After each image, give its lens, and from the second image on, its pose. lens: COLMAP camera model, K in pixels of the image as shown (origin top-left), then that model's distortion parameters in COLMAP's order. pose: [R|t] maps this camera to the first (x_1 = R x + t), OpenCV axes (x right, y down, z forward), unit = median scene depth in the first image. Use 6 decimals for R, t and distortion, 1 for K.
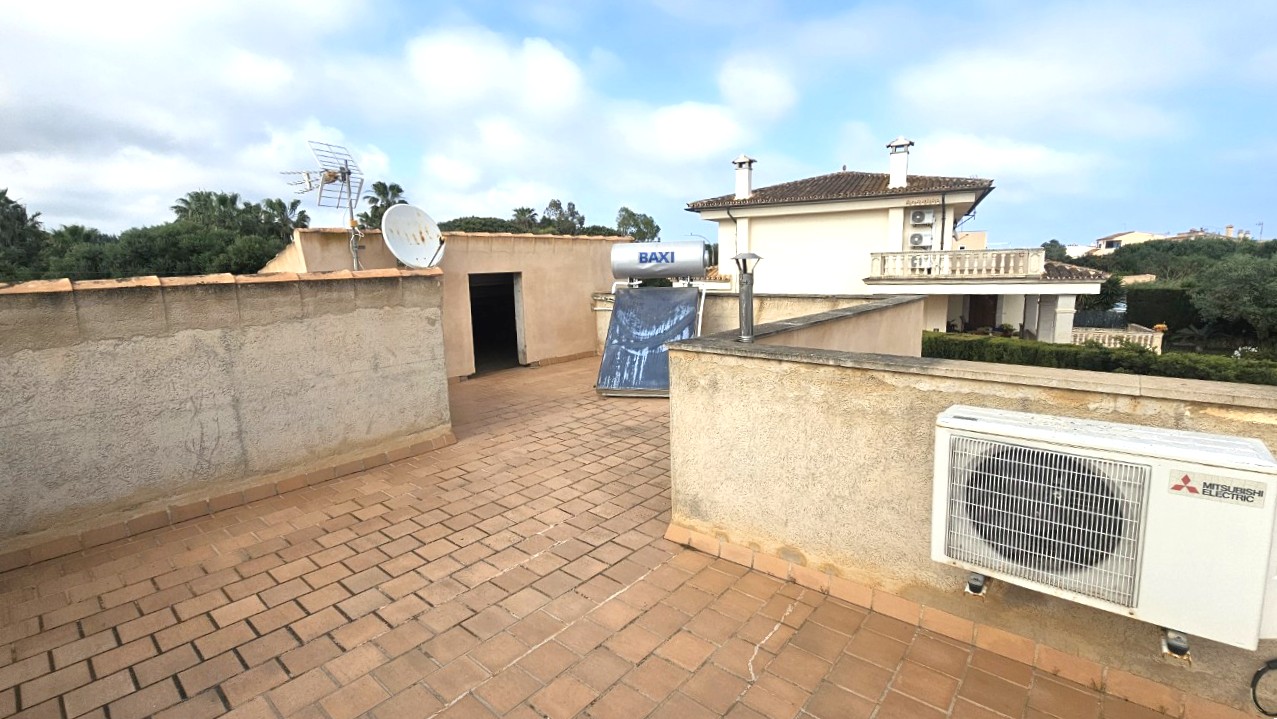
lens RADIAL K [[558.8, 0, 638.5], [0, 558.8, 359.5], [0, 0, 1]] dist [0.000922, -0.000186]
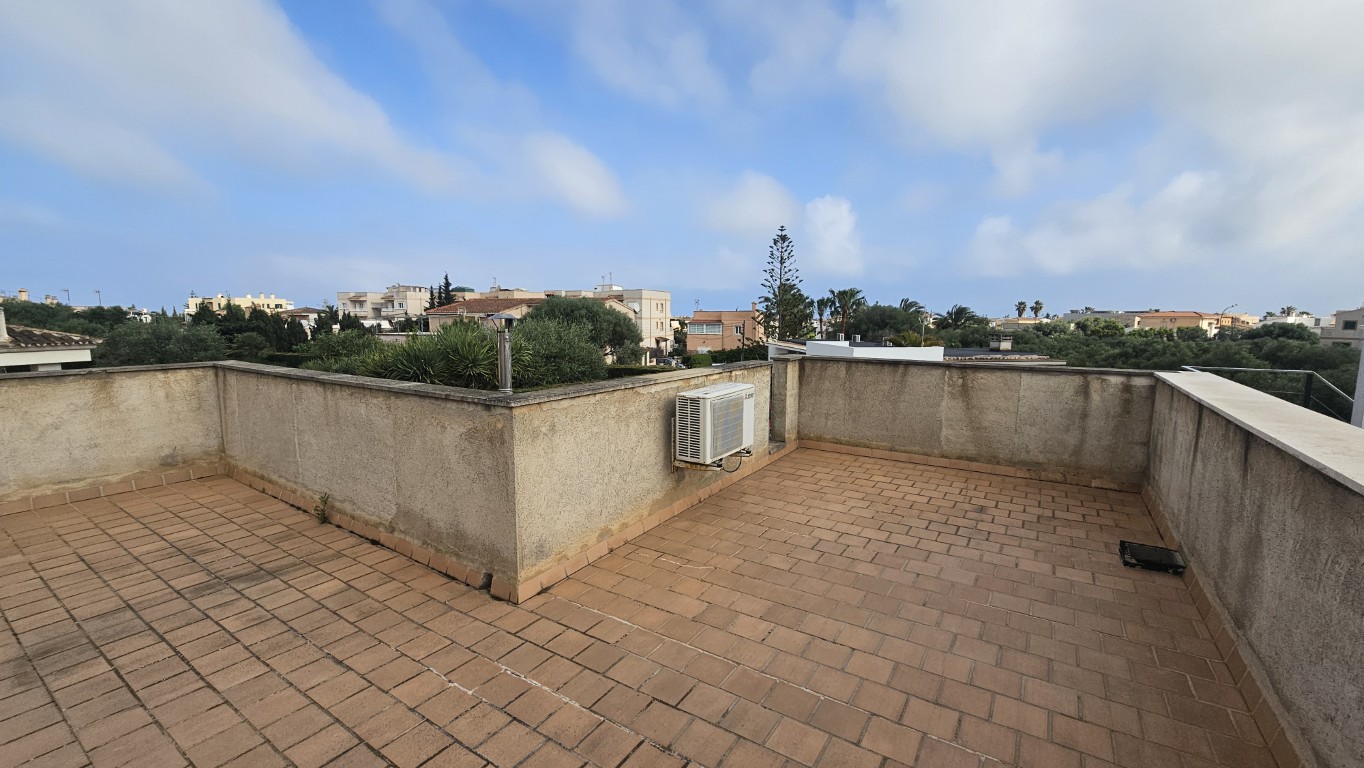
lens RADIAL K [[557.6, 0, 682.0], [0, 557.6, 384.0], [0, 0, 1]] dist [0.000689, -0.000842]
pose [[-0.123140, -0.095978, 0.987737, -1.017230], [0.167154, 0.979086, 0.115976, -0.131740], [-0.978211, 0.179385, -0.104522, 0.852253]]
